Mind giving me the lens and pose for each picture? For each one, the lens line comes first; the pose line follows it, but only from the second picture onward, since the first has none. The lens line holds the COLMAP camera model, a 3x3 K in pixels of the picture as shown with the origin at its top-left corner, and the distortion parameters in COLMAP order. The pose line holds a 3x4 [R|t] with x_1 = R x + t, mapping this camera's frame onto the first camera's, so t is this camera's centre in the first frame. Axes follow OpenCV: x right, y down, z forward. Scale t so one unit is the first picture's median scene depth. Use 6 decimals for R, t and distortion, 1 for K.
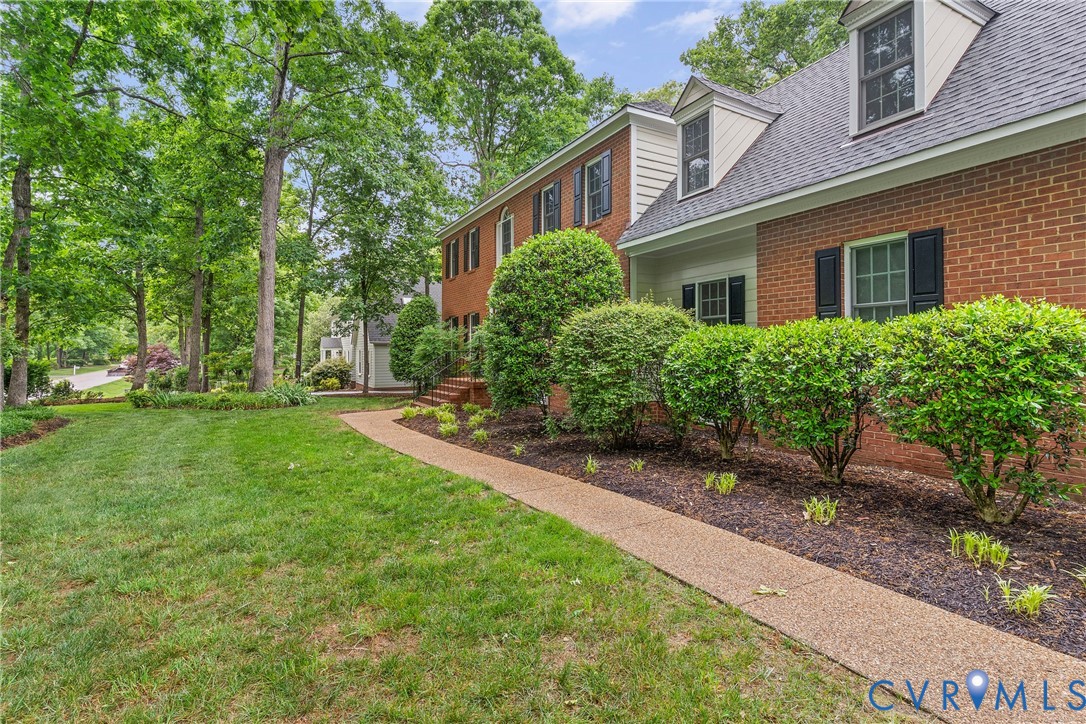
lens RADIAL K [[532.8, 0, 539.2], [0, 532.8, 346.0], [0, 0, 1]] dist [0.005199, 0.000691]
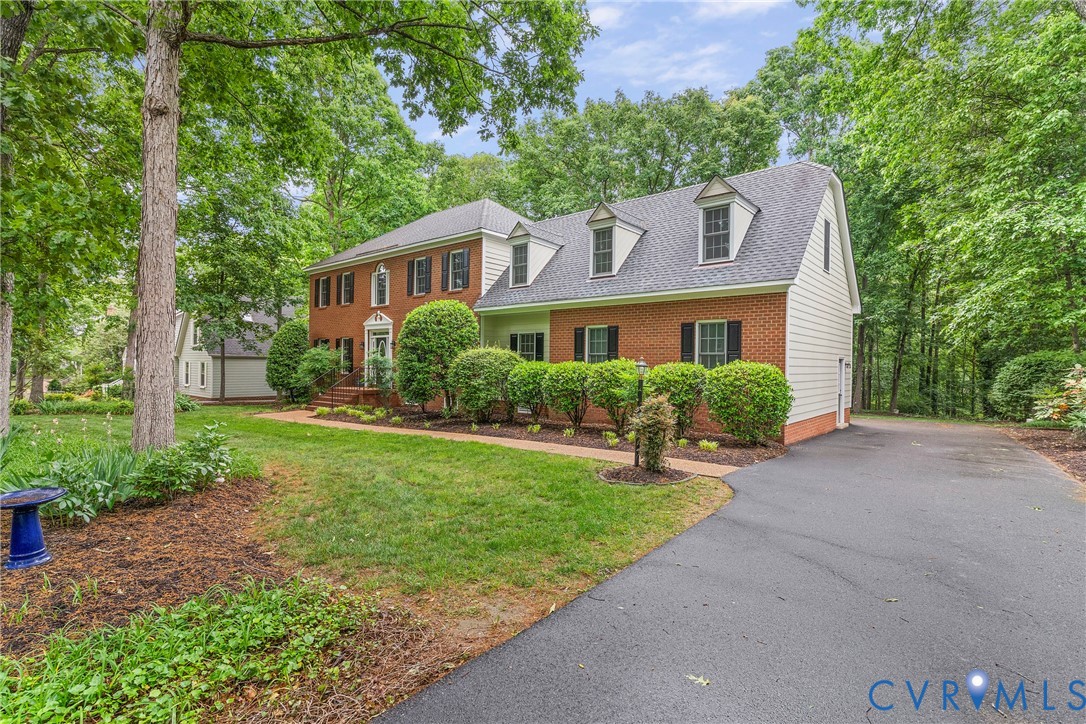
lens RADIAL K [[532.8, 0, 538.0], [0, 532.8, 366.6], [0, 0, 1]] dist [0.005199, 0.000691]
pose [[0.932954, 0.016263, 0.359629, -0.360618], [-0.021136, 0.999730, 0.009622, -0.033901], [-0.359376, -0.016578, 0.933046, -0.878249]]
